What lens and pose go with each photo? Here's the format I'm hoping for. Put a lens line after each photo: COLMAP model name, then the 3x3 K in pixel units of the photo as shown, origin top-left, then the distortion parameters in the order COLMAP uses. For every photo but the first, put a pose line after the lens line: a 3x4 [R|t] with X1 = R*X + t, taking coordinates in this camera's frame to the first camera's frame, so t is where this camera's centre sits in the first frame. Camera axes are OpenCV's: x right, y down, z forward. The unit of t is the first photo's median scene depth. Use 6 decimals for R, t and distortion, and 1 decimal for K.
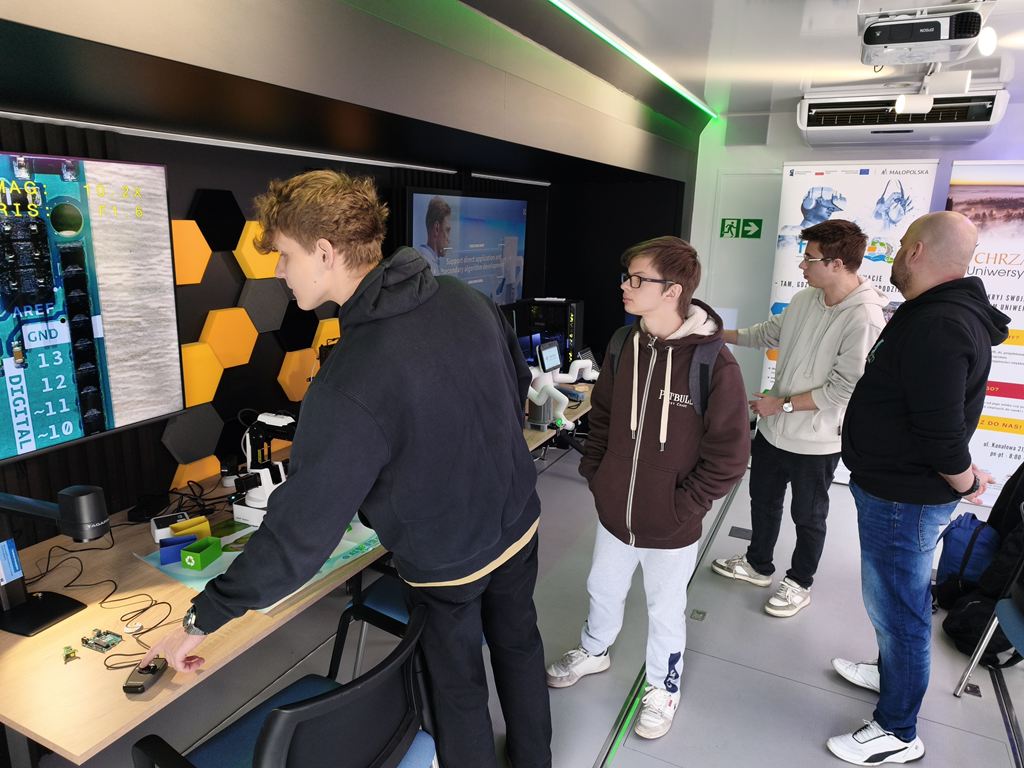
lens RADIAL K [[677.0, 0, 499.9], [0, 677.0, 389.9], [0, 0, 1]] dist [0.014570, -0.022463]
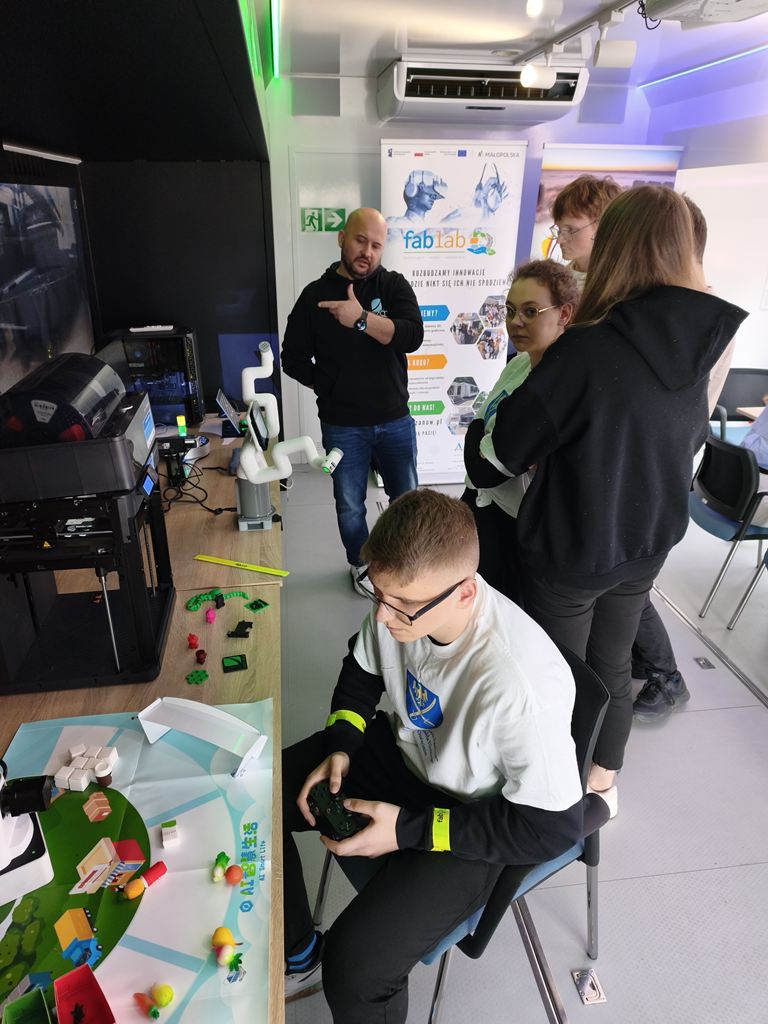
lens RADIAL K [[677.0, 0, 381.0], [0, 677.0, 506.9], [0, 0, 1]] dist [0.014570, -0.022463]
pose [[0.821246, -0.246811, 0.514430, -0.156852], [0.151407, 0.963546, 0.220578, -0.080582], [-0.550119, -0.103260, 0.828678, 0.252166]]
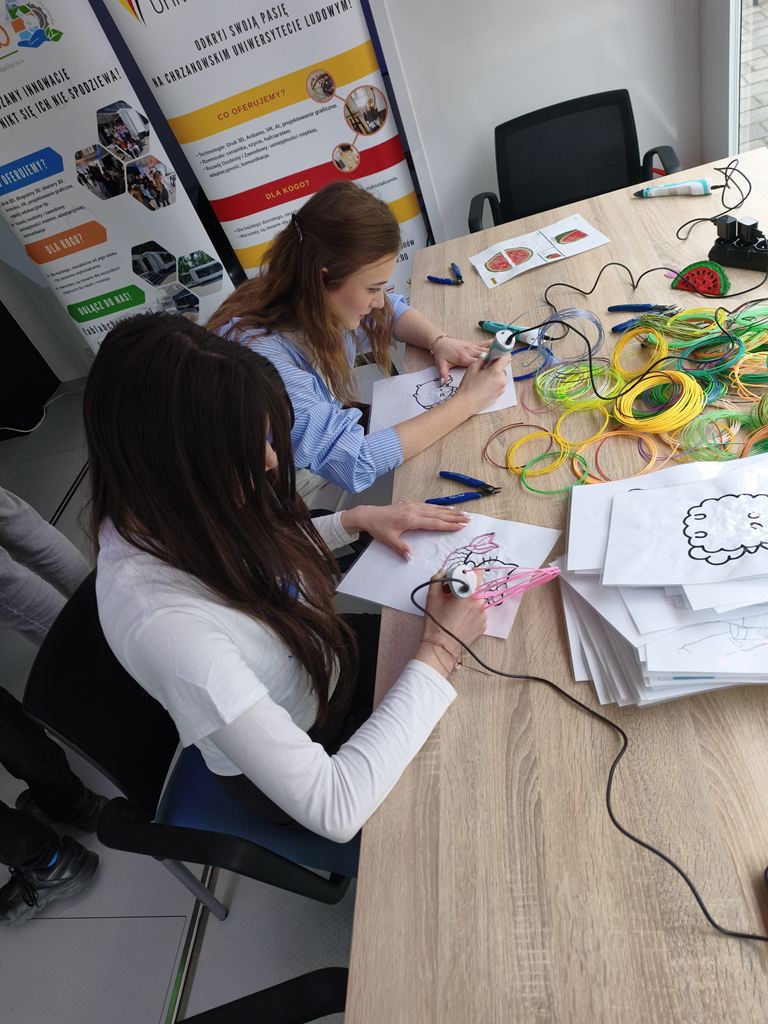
lens RADIAL K [[677.0, 0, 373.2], [0, 677.0, 518.8], [0, 0, 1]] dist [0.014570, -0.022463]
pose [[0.866504, -0.492952, 0.078548, 0.592899], [0.411154, 0.794057, 0.447689, -0.010268], [-0.283061, -0.355629, 0.890733, 0.278639]]
